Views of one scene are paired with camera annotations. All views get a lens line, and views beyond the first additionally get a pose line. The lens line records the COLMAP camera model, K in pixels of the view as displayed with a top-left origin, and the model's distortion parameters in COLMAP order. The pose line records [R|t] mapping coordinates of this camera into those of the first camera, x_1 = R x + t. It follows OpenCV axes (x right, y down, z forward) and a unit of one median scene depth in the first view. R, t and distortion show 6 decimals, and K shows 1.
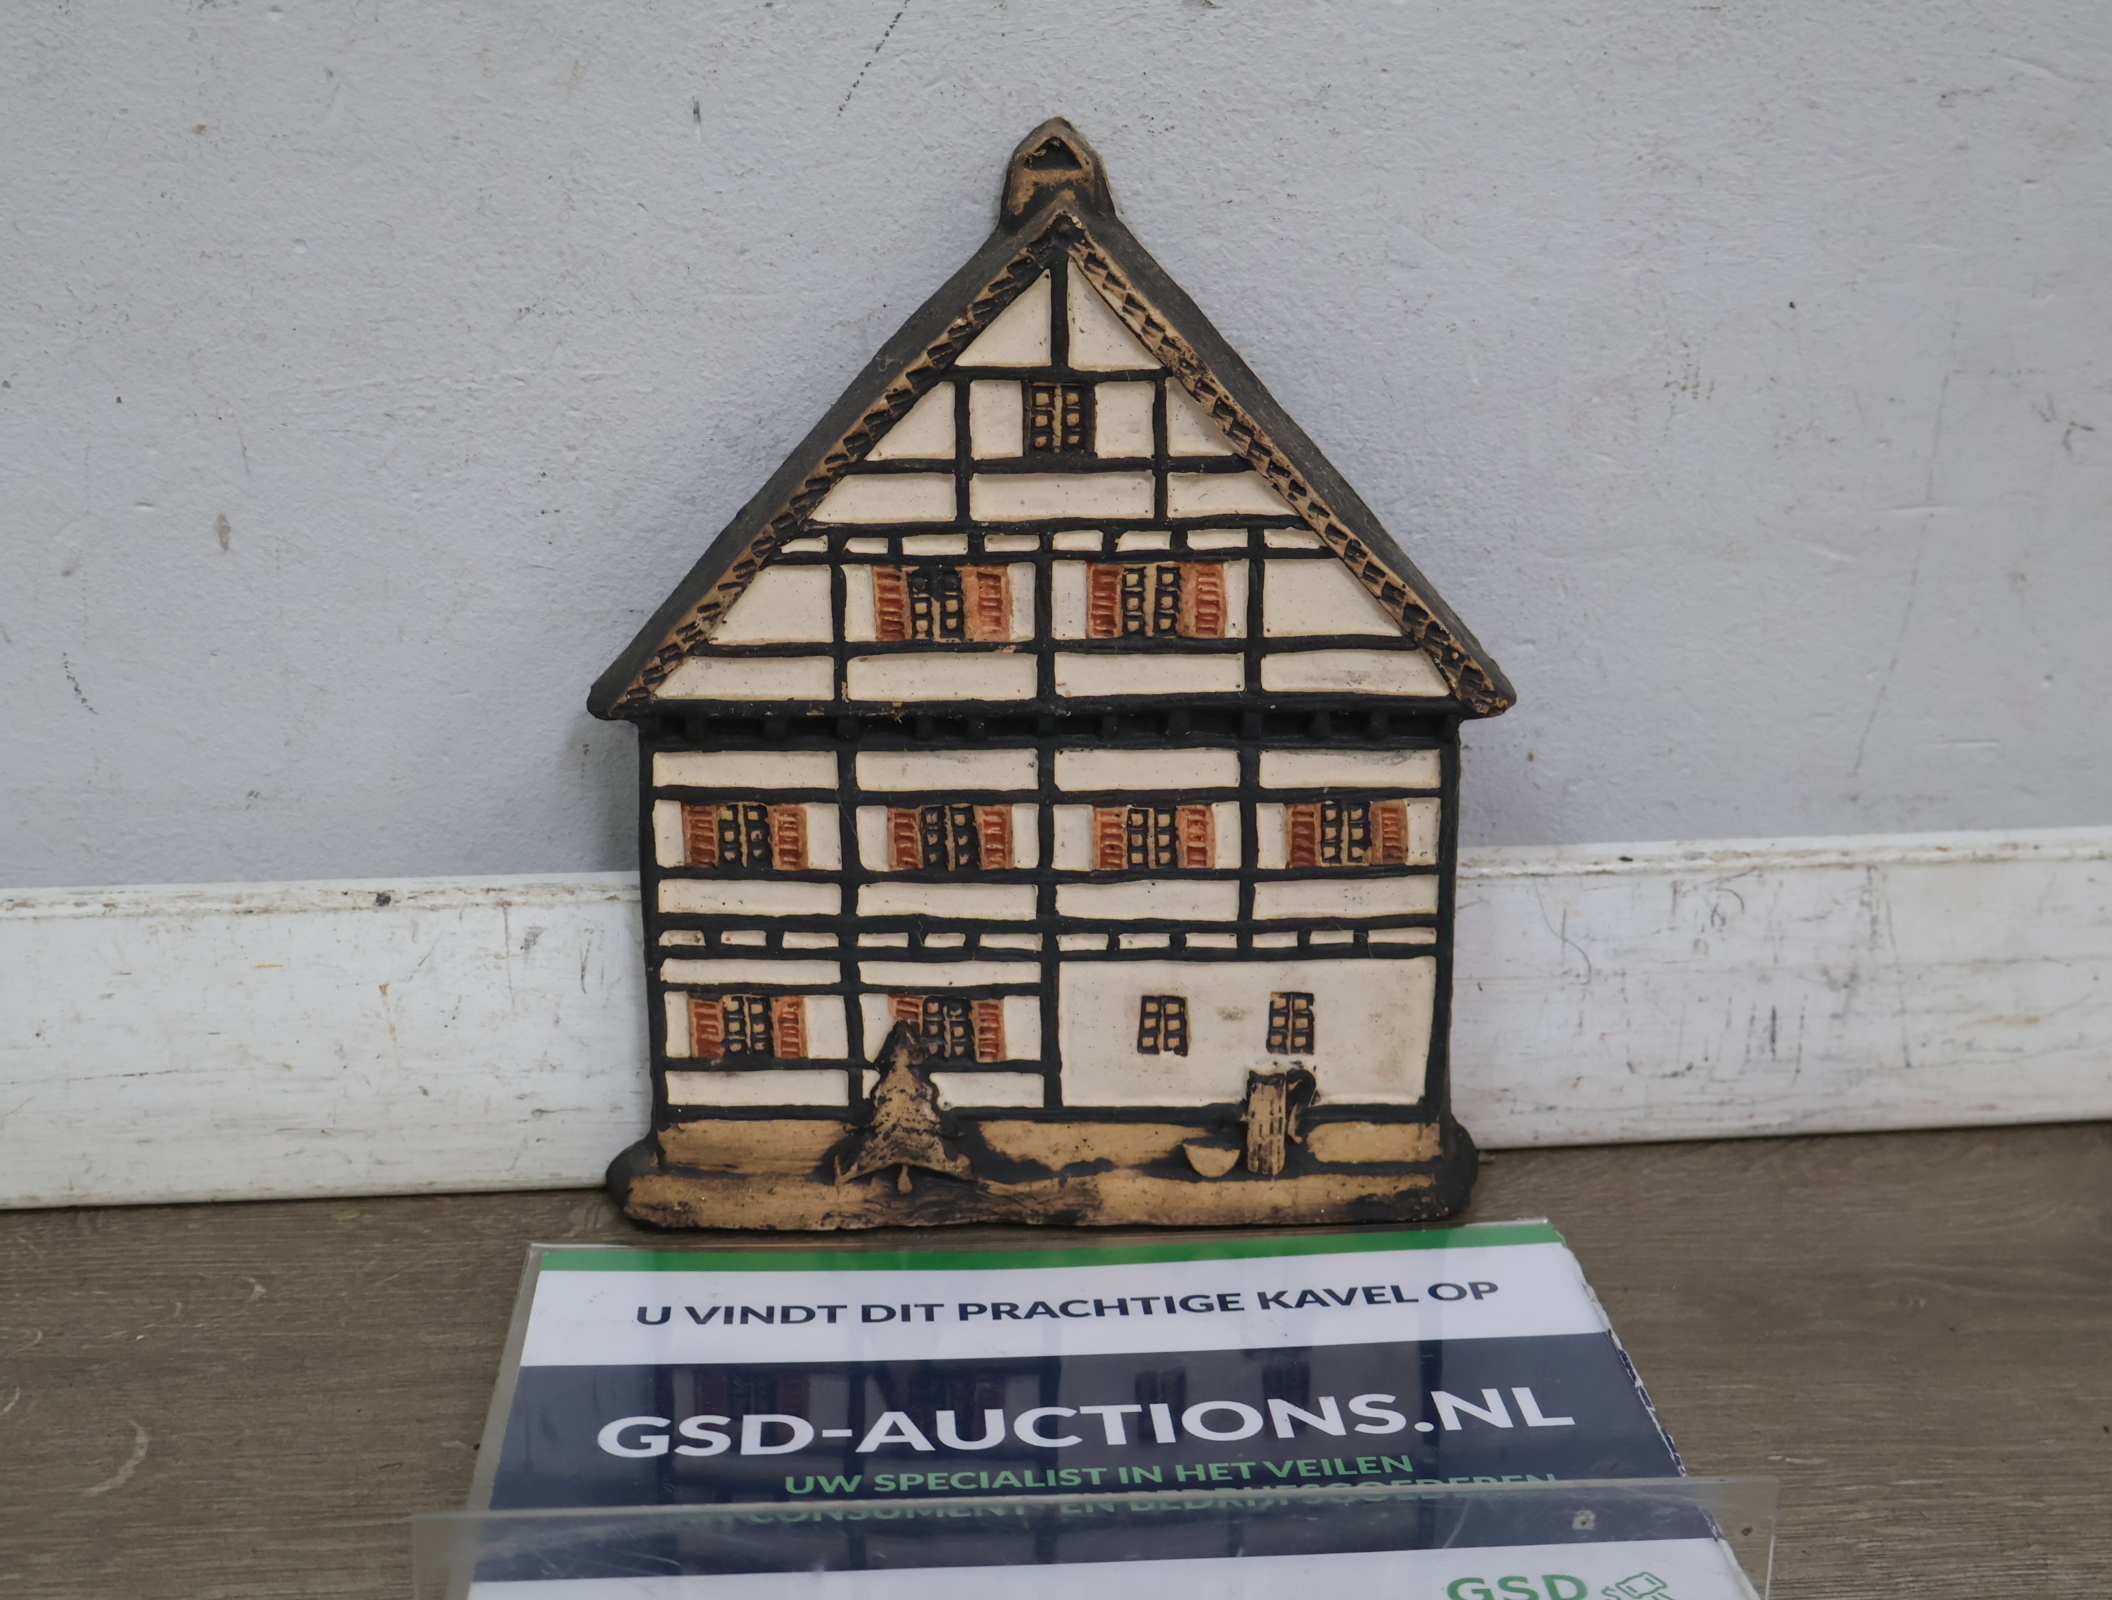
lens RADIAL K [[2879.6, 0, 1047.0], [0, 2879.6, 793.9], [0, 0, 1]] dist [0.013952, 0.000000]
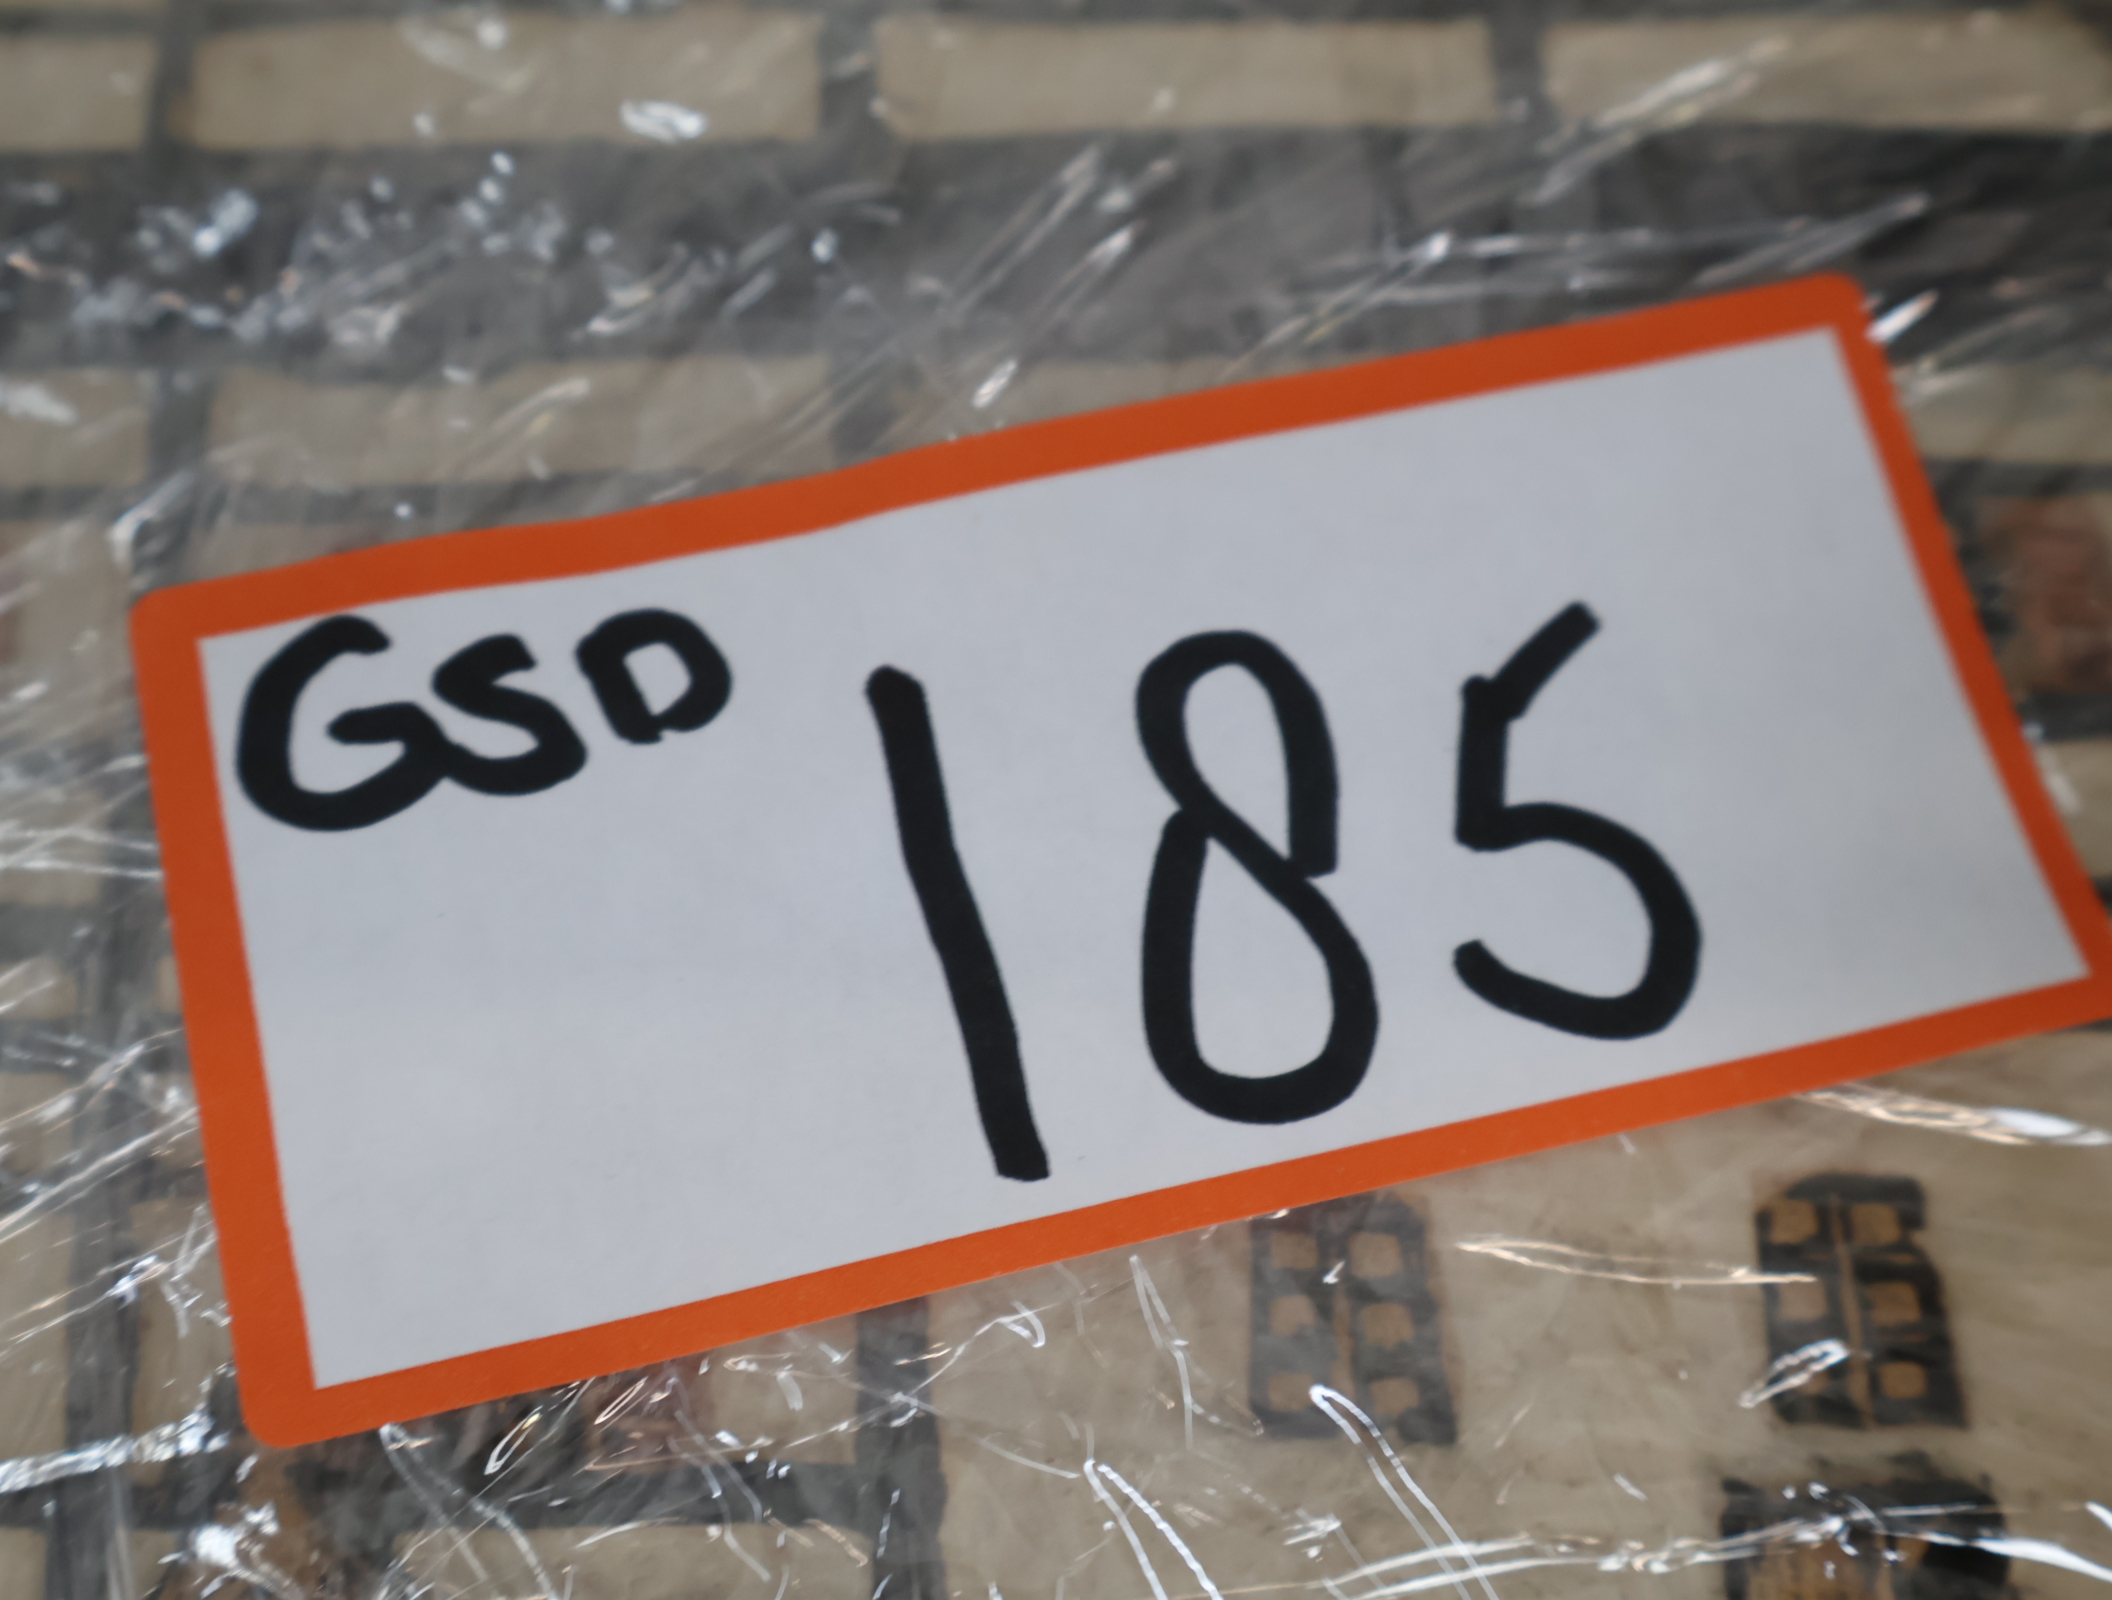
lens RADIAL K [[2879.6, 0, 1049.5], [0, 2879.6, 796.3], [0, 0, 1]] dist [0.013952, 0.000000]
pose [[0.998967, -0.045186, 0.004822, 0.015729], [0.037923, 0.770494, -0.636318, 0.209240], [0.025037, 0.635843, 0.771412, 0.798494]]
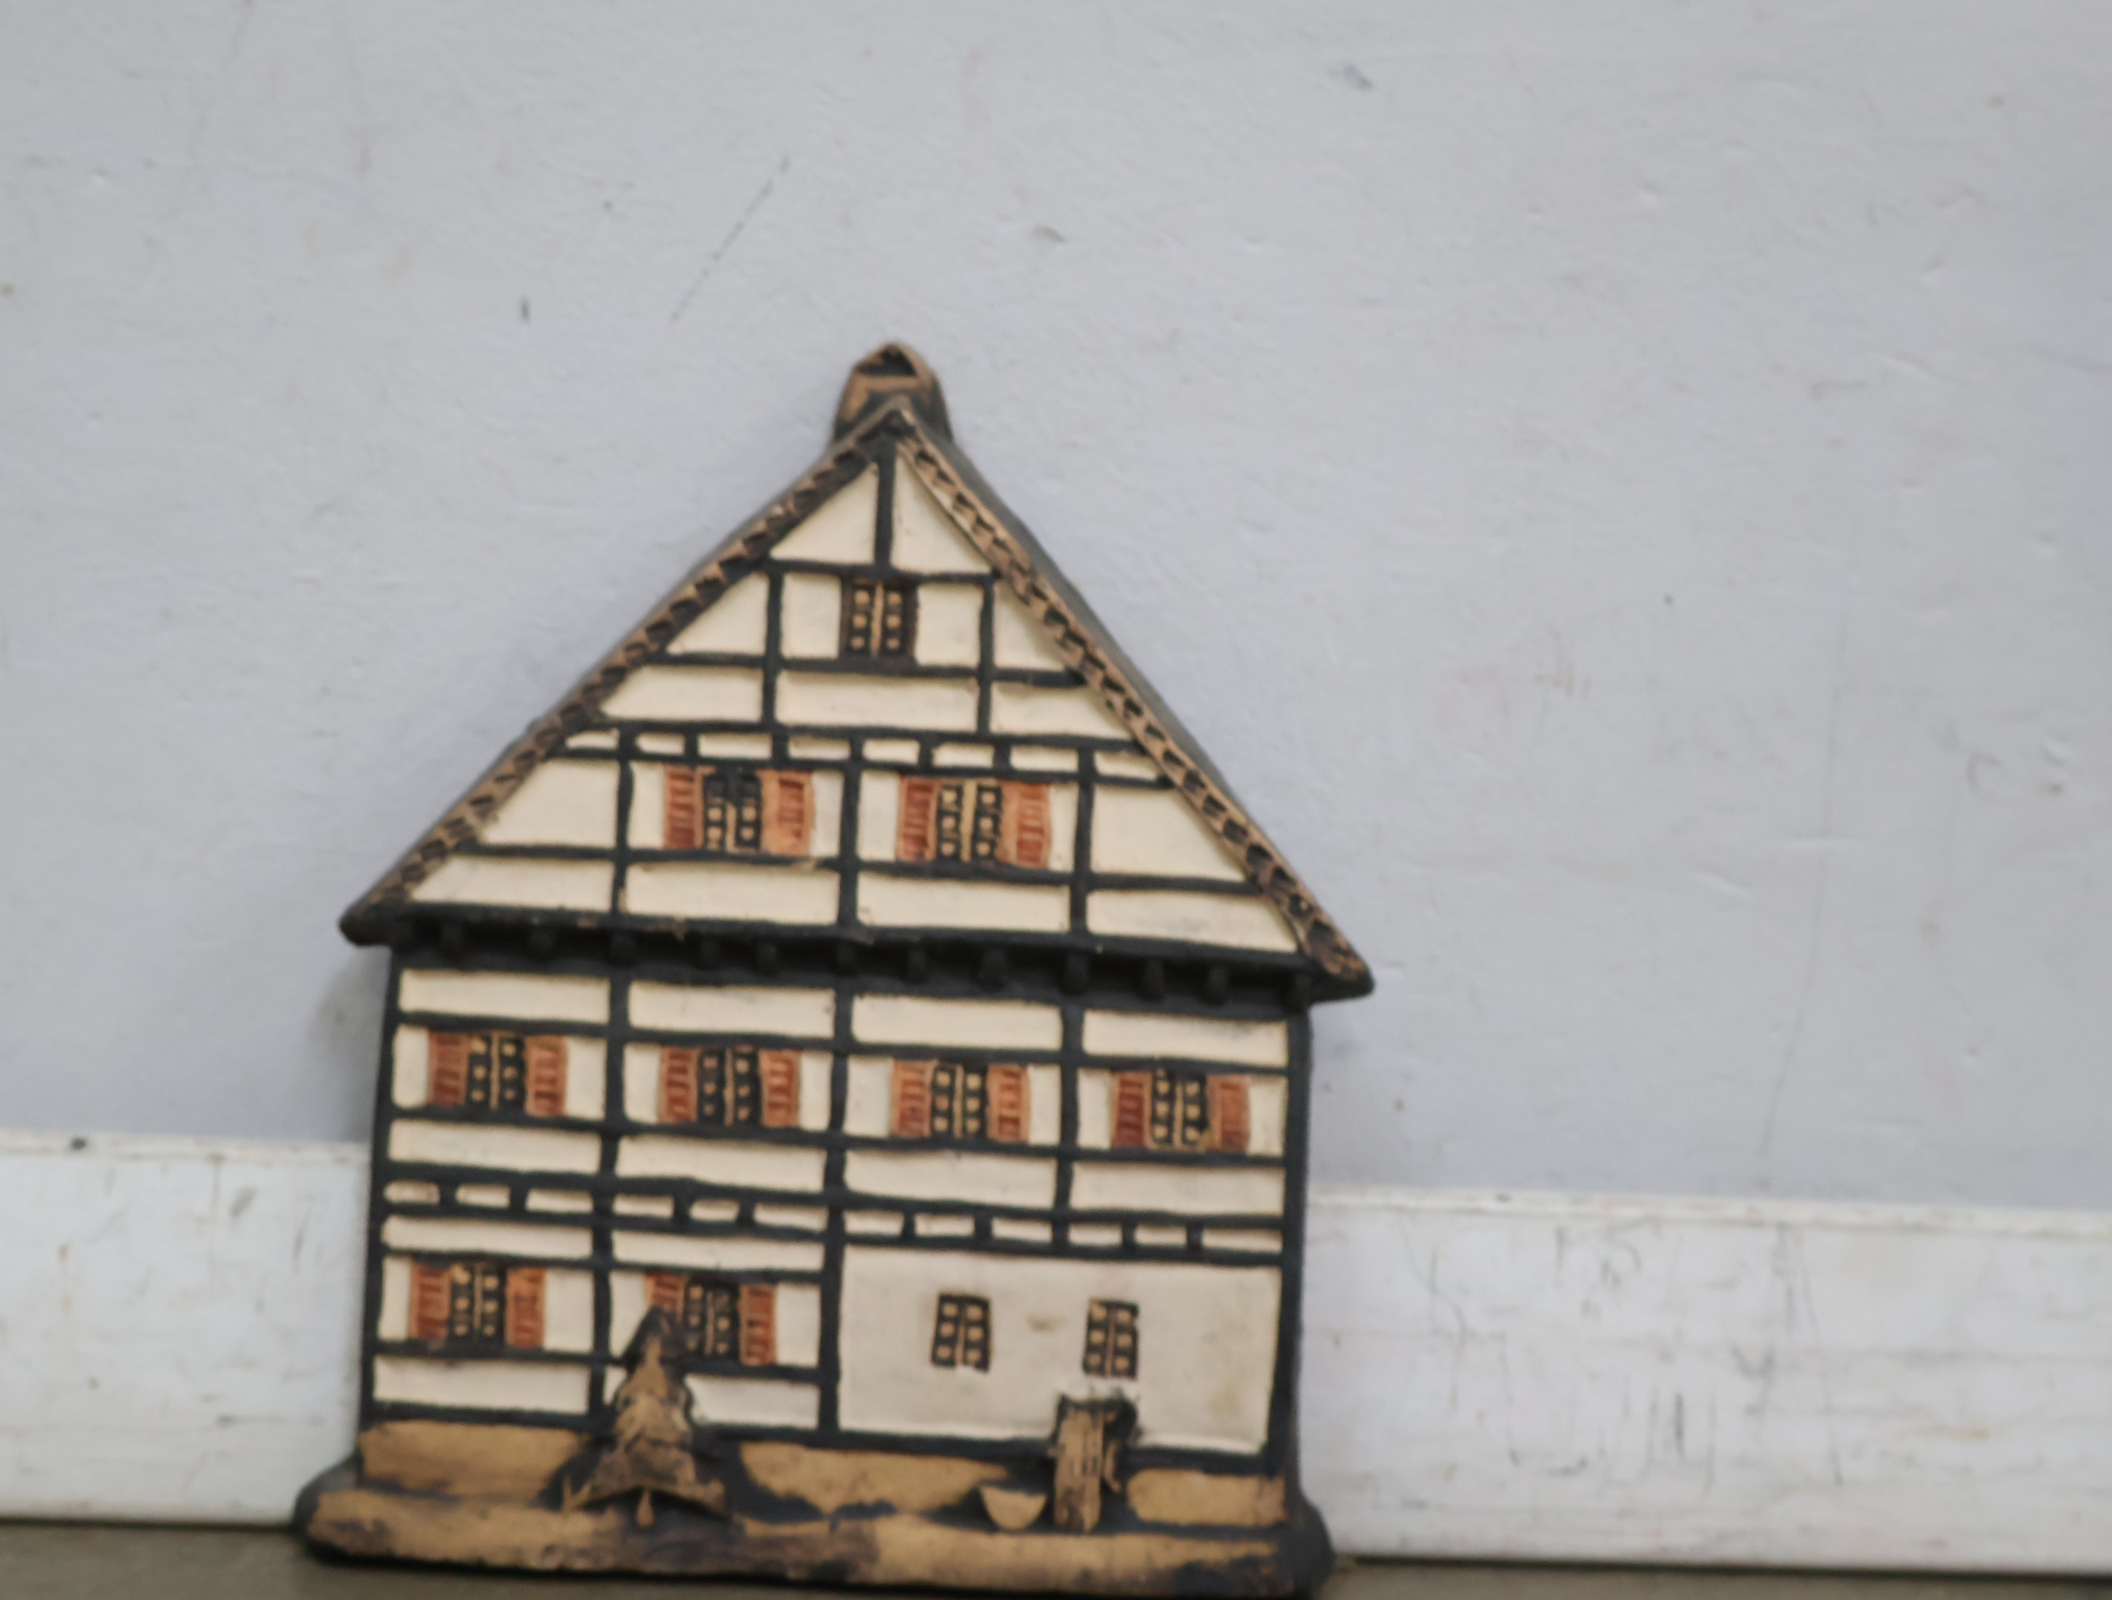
lens RADIAL K [[2879.6, 0, 1038.2], [0, 2879.6, 805.8], [0, 0, 1]] dist [0.013952, 0.000000]
pose [[0.998726, 0.050310, -0.003783, 0.059903], [-0.048391, 0.934022, -0.353923, 0.242816], [-0.014273, 0.353655, 0.935267, 0.145086]]
